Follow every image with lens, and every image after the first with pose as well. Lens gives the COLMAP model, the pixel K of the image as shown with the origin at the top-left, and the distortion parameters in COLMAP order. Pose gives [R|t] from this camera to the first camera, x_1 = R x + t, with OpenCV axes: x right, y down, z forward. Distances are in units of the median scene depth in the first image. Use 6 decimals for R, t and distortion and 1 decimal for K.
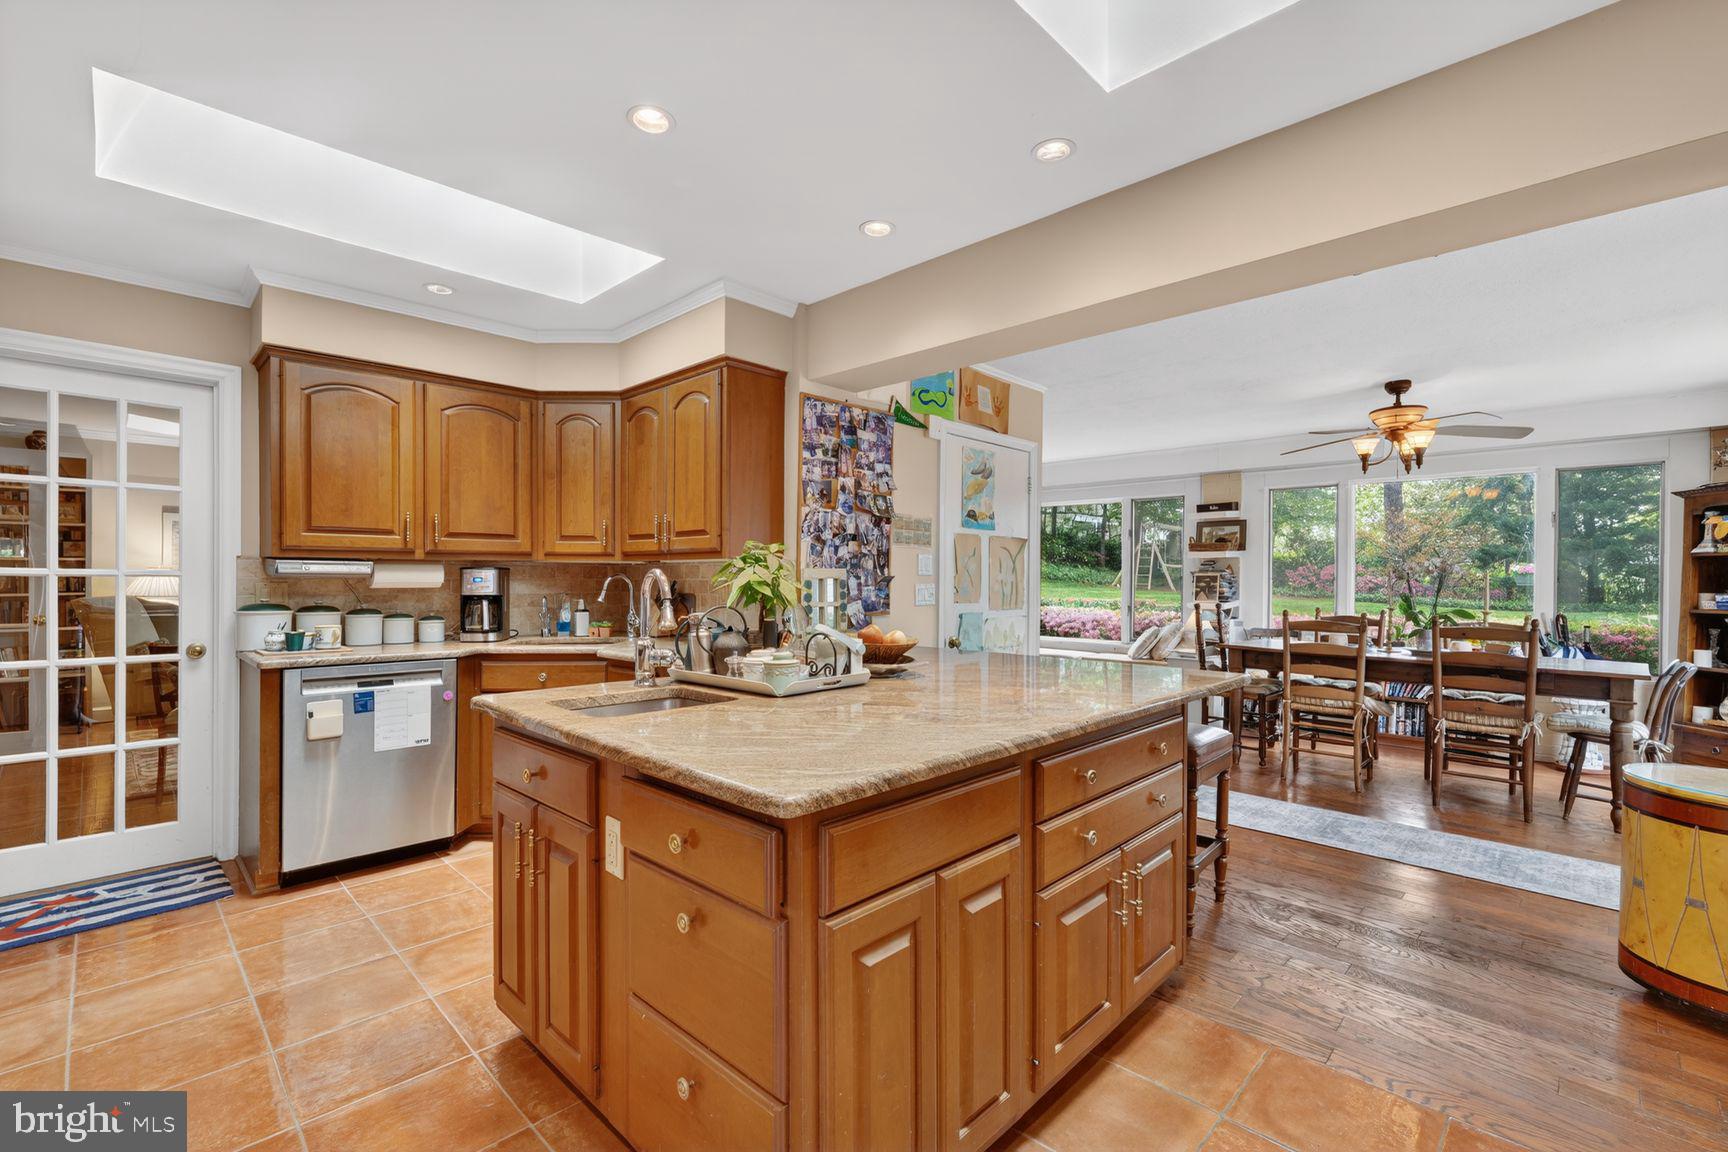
lens RADIAL K [[749.4, 0, 860.2], [0, 749.4, 582.4], [0, 0, 1]] dist [-0.002259, -0.000124]
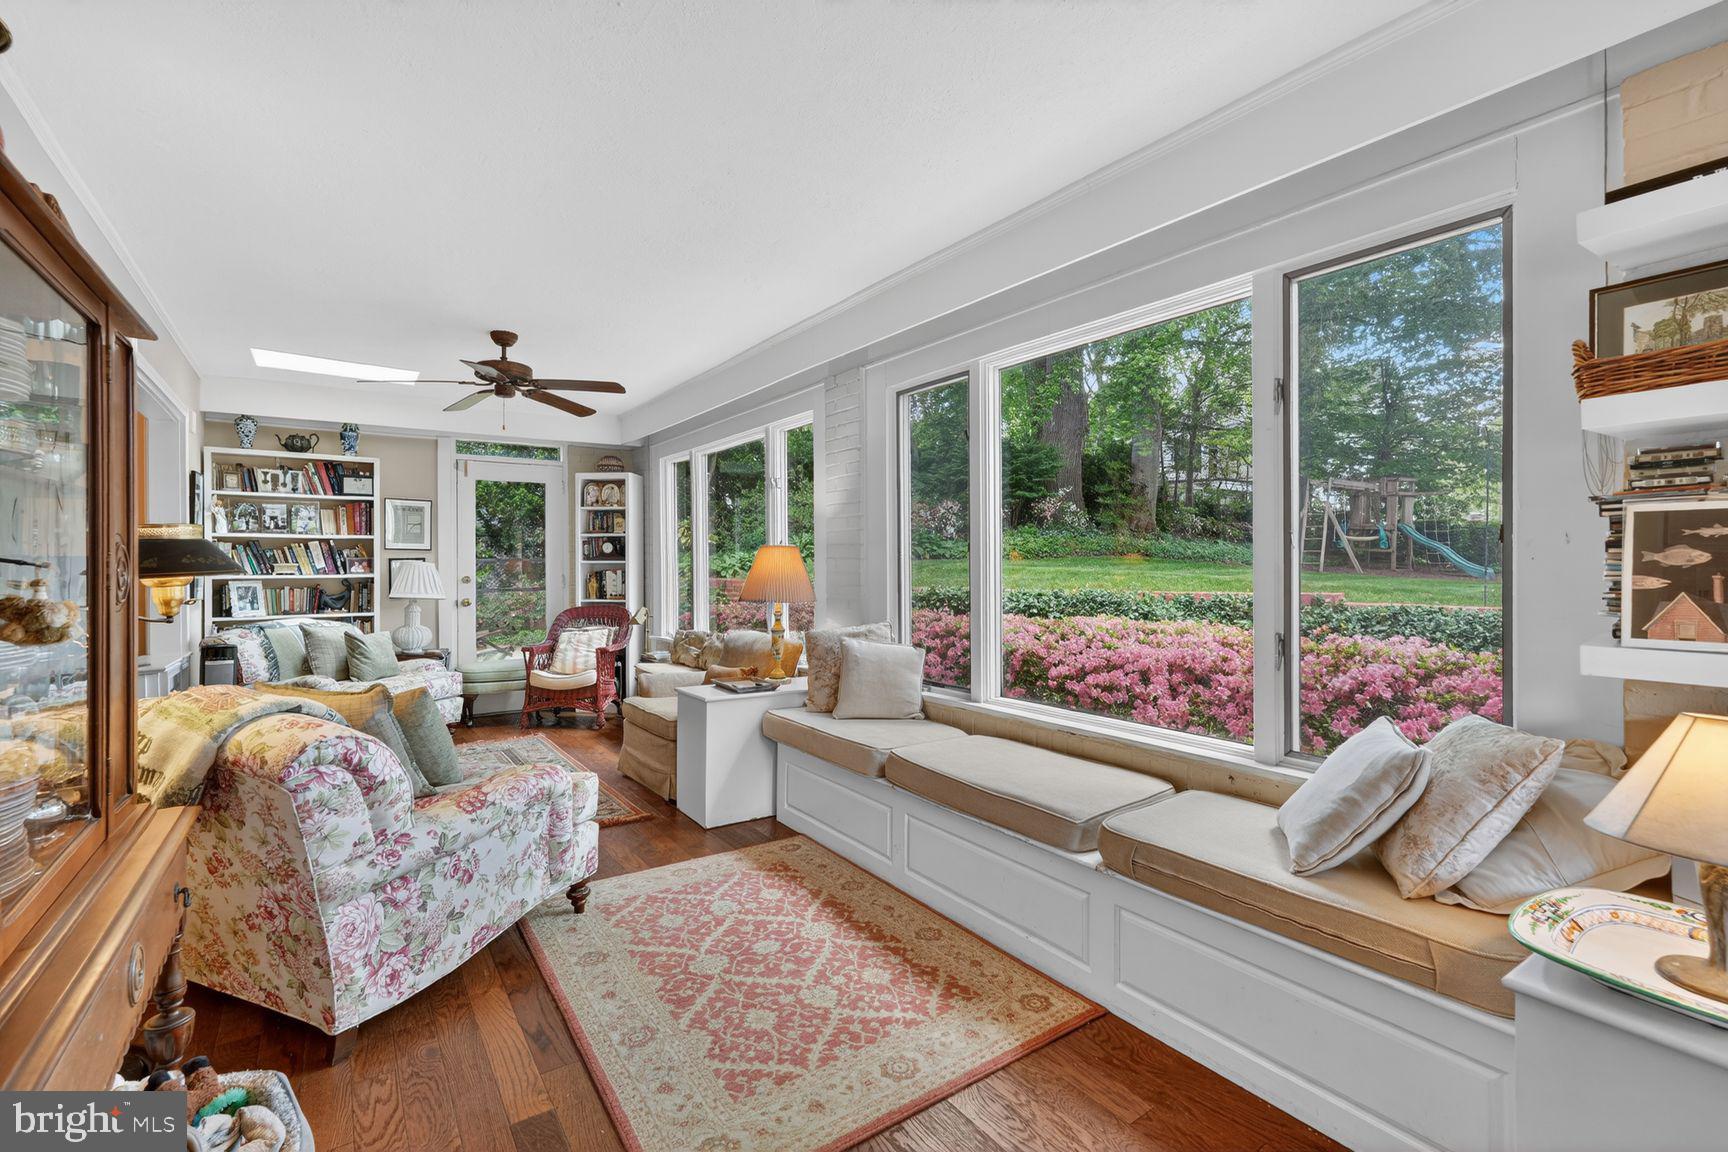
lens RADIAL K [[749.4, 0, 861.0], [0, 749.4, 562.3], [0, 0, 1]] dist [-0.002259, -0.000124]
pose [[0.984087, -0.011965, -0.177286, 0.130234], [0.010940, 0.999917, -0.006760, 0.001462], [0.177352, 0.004713, 0.984136, 0.356071]]
